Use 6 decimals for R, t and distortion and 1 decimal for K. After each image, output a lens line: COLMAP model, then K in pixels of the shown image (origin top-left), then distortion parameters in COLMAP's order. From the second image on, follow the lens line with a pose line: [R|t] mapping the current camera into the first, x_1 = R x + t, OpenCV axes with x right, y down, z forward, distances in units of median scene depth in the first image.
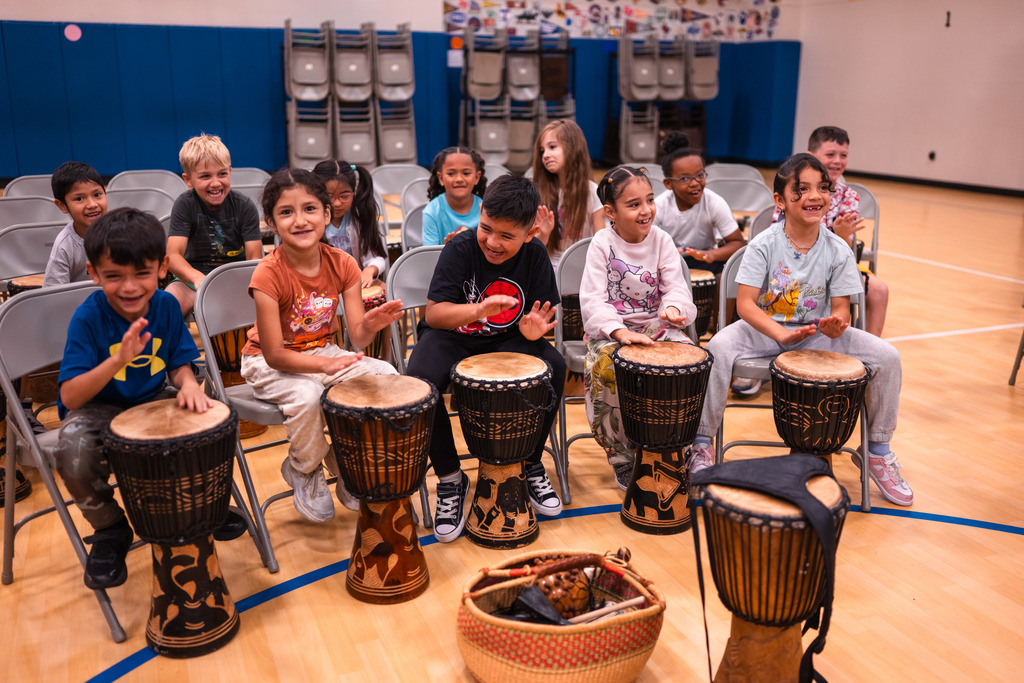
lens RADIAL K [[978.0, 0, 520.3], [0, 978.0, 341.8], [0, 0, 1]] dist [0.023556, 0.000000]
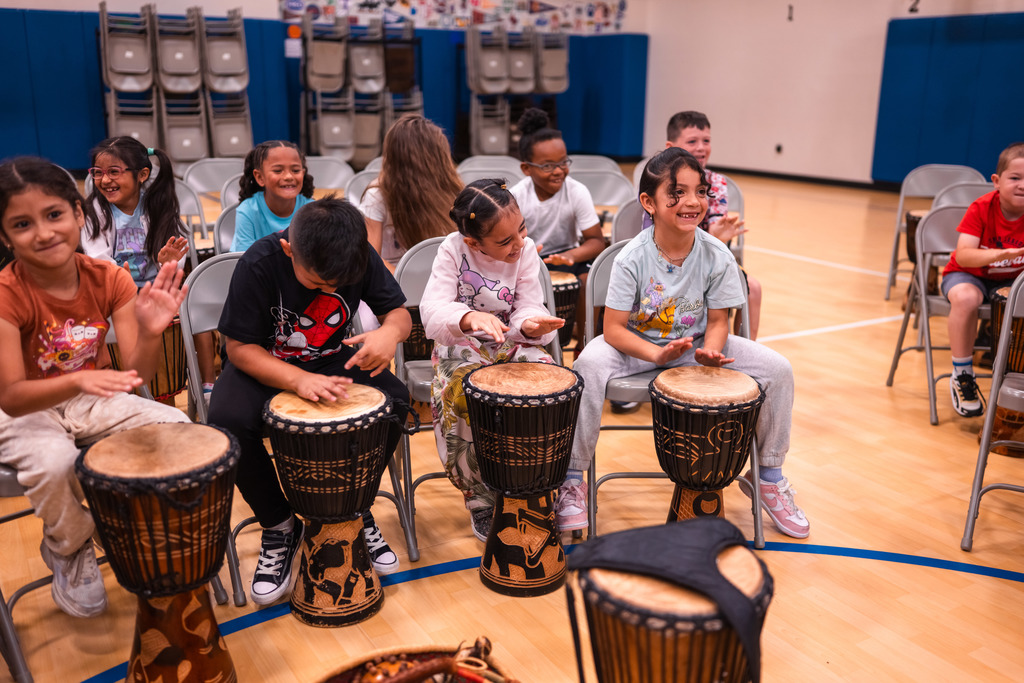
lens RADIAL K [[978.0, 0, 509.4], [0, 978.0, 338.3], [0, 0, 1]] dist [0.023556, 0.000000]
pose [[0.990664, -0.032303, 0.132444, 0.012957], [0.032369, 0.999475, 0.001653, -0.012628], [-0.132428, 0.002649, 0.991189, 0.094911]]
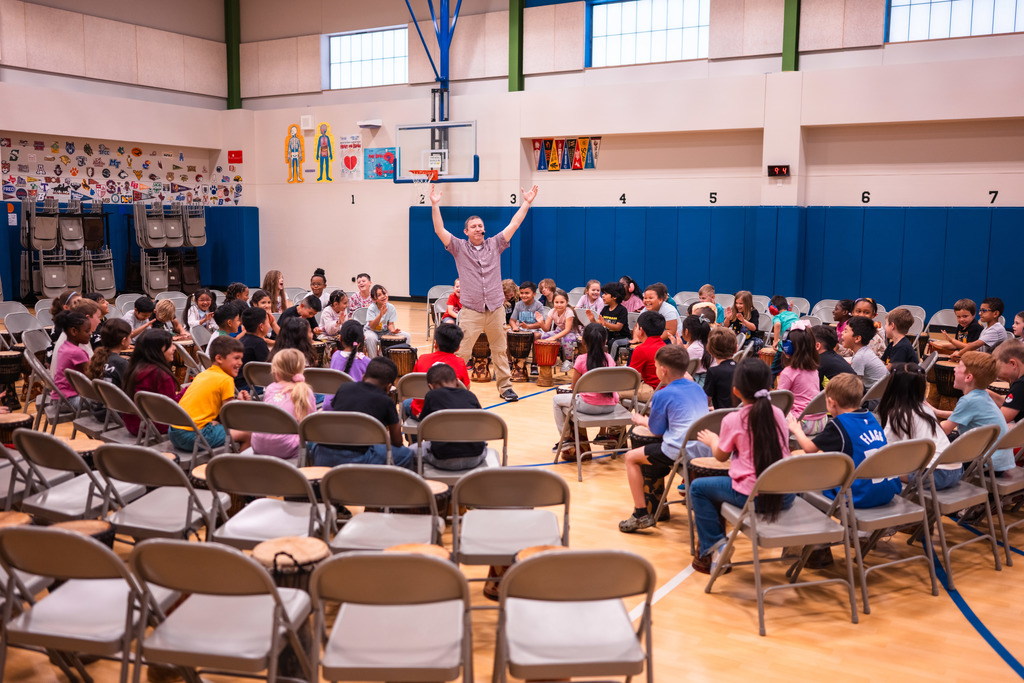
lens RADIAL K [[978.0, 0, 510.4], [0, 978.0, 343.2], [0, 0, 1]] dist [0.023556, 0.000000]
pose [[0.822275, -0.072178, 0.564495, -0.670713], [0.142198, 0.986519, -0.080995, 0.189206], [-0.551039, 0.146870, 0.821453, -1.058496]]
